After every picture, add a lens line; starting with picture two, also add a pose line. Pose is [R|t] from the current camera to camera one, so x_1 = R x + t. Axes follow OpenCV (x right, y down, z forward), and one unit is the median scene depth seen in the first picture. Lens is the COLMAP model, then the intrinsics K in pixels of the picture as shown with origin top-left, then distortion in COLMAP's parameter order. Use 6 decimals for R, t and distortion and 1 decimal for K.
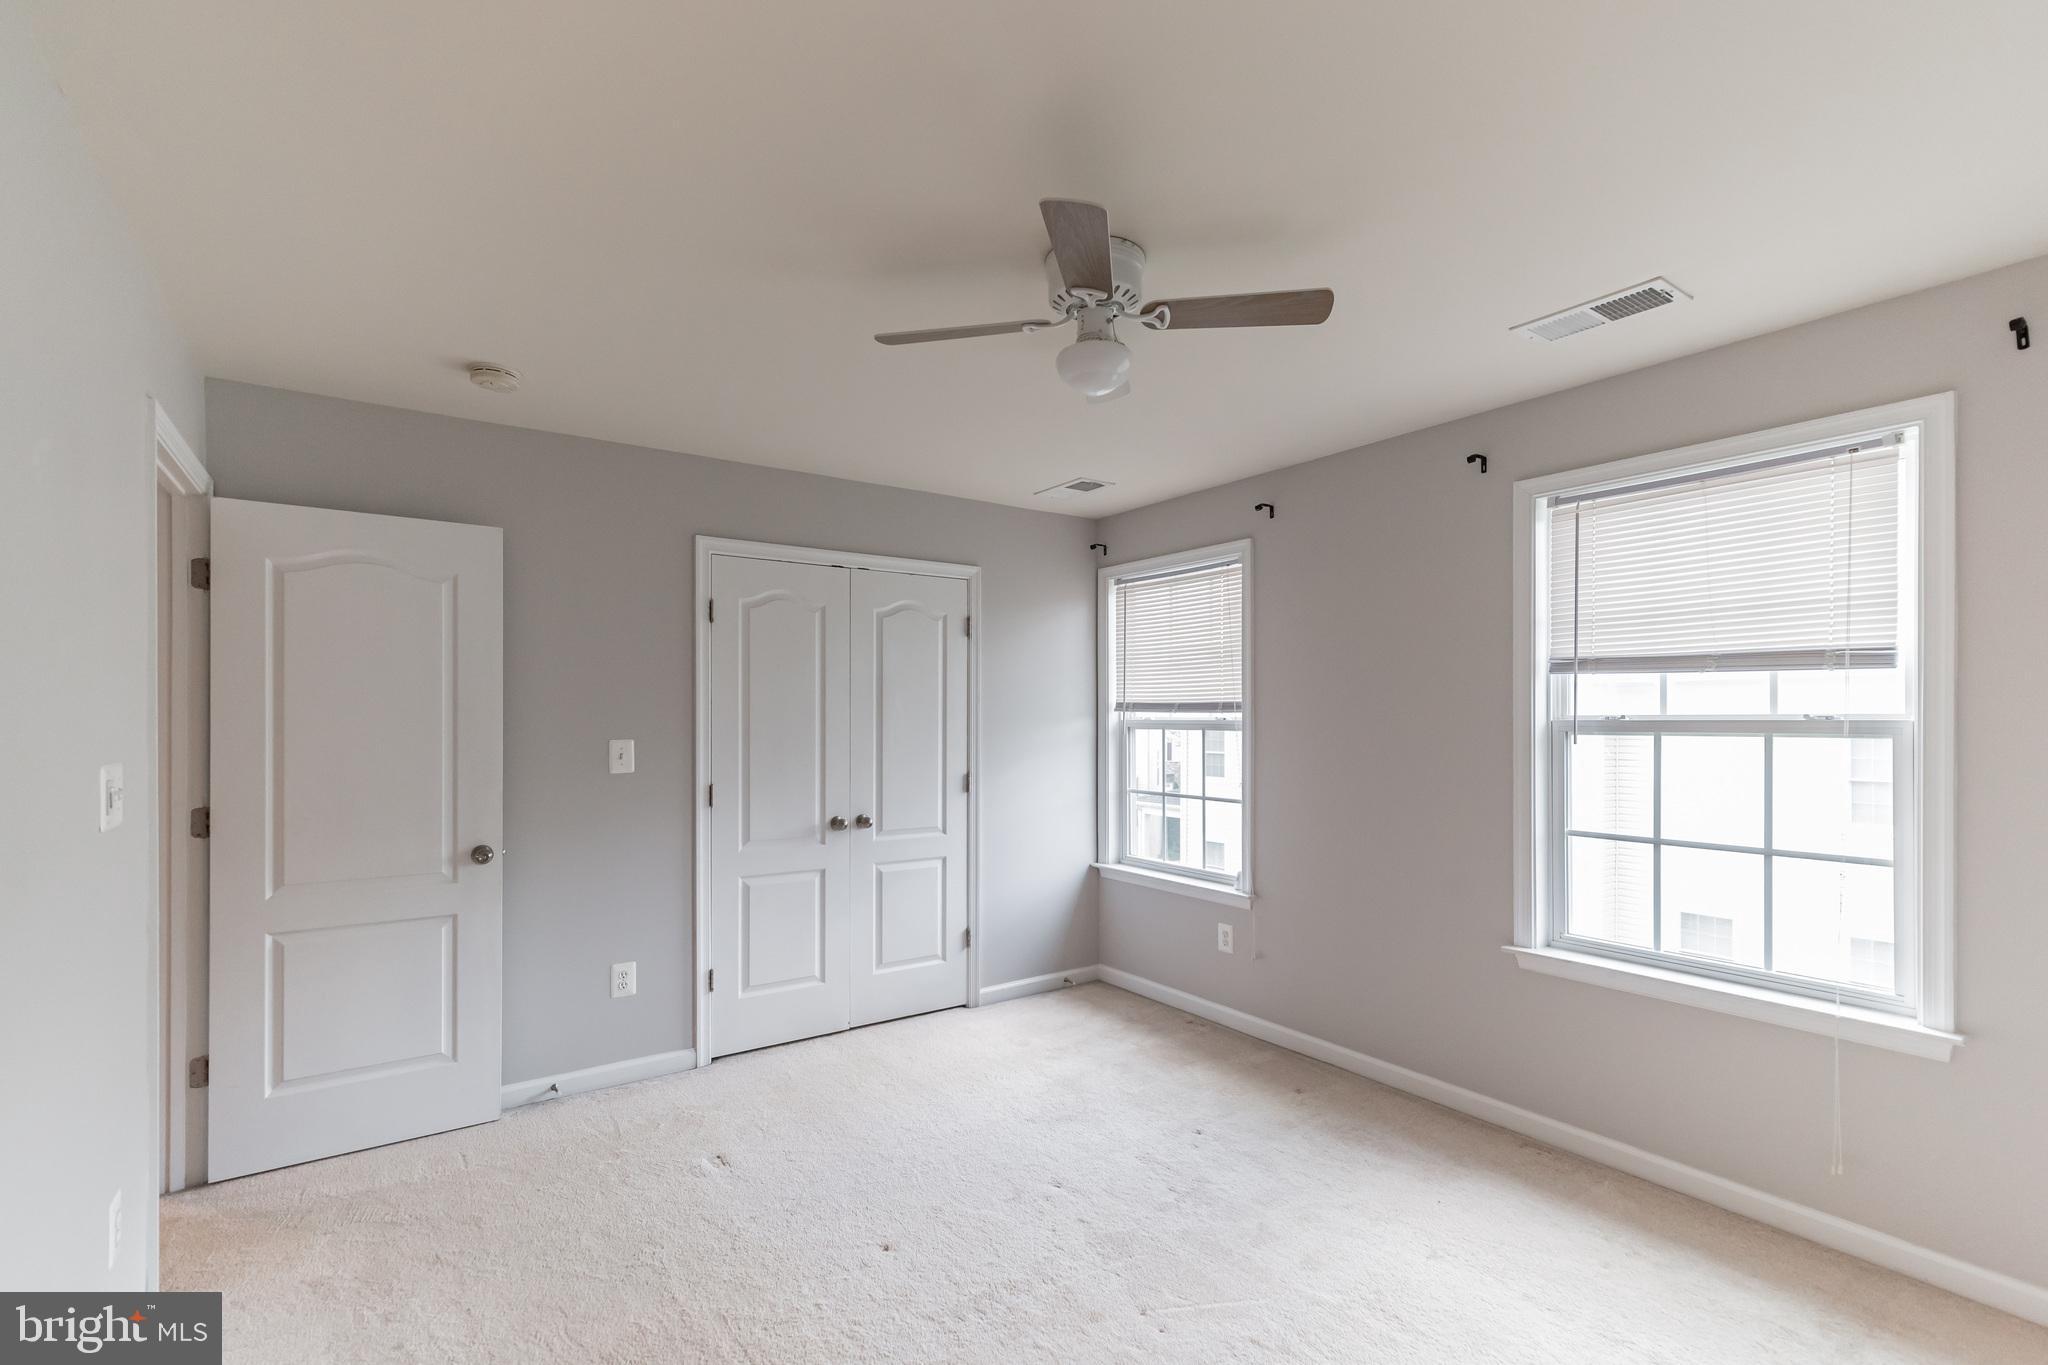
lens RADIAL K [[902.5, 0, 1000.7], [0, 902.5, 715.3], [0, 0, 1]] dist [0.006497, 0.000367]
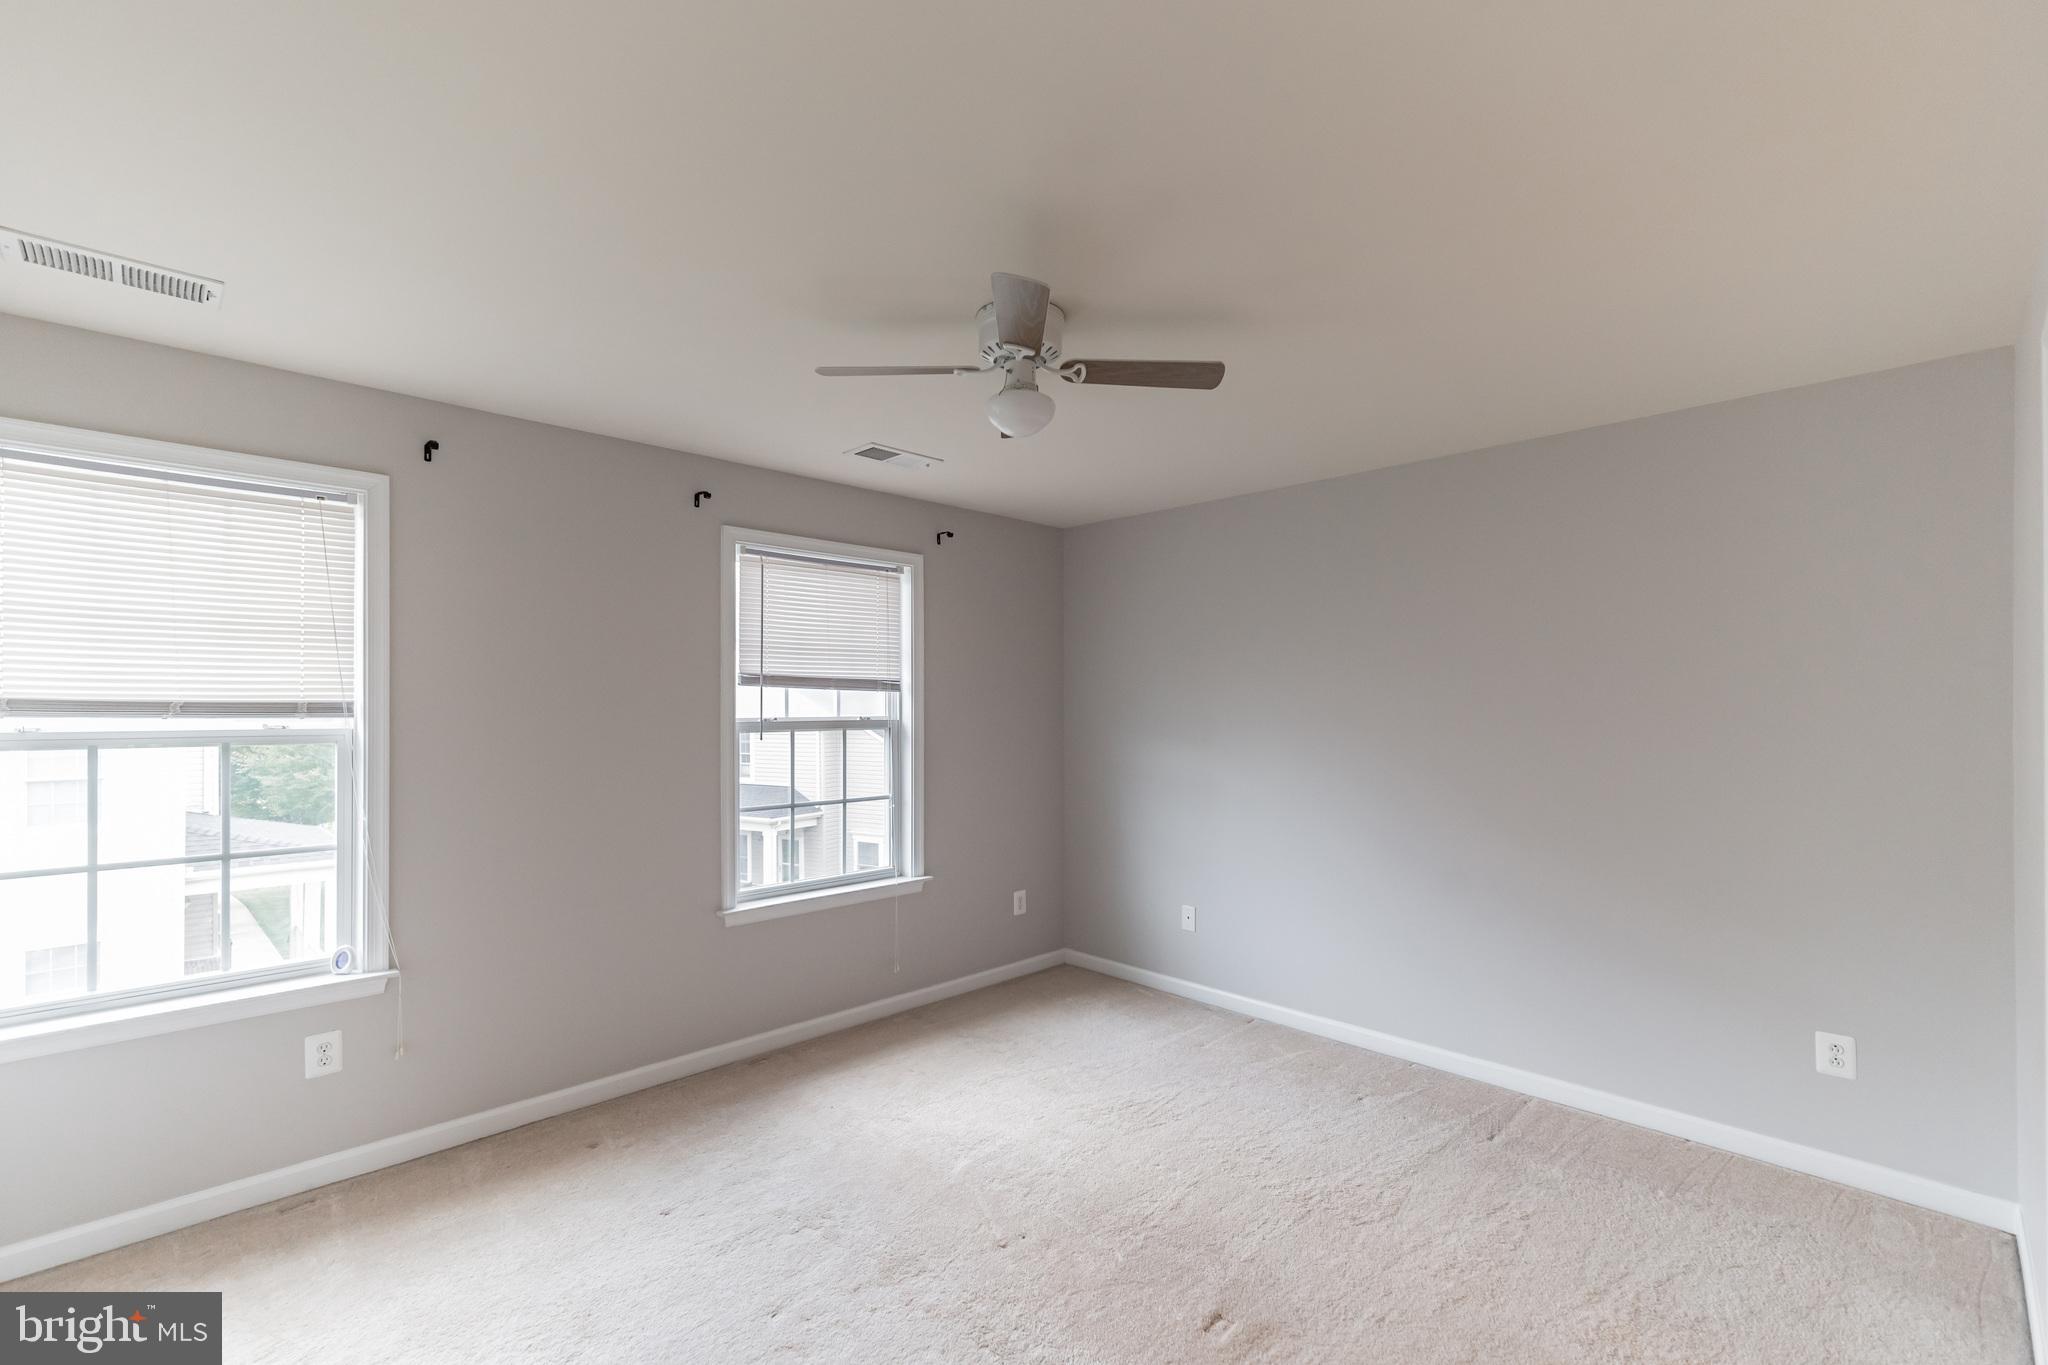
lens RADIAL K [[902.5, 0, 1022.9], [0, 902.5, 696.6], [0, 0, 1]] dist [0.006497, 0.000367]
pose [[-0.174067, 0.009095, 0.984692, -0.729573], [-0.002411, 0.999950, -0.009662, -0.020206], [-0.984731, -0.004056, -0.174037, 0.872746]]
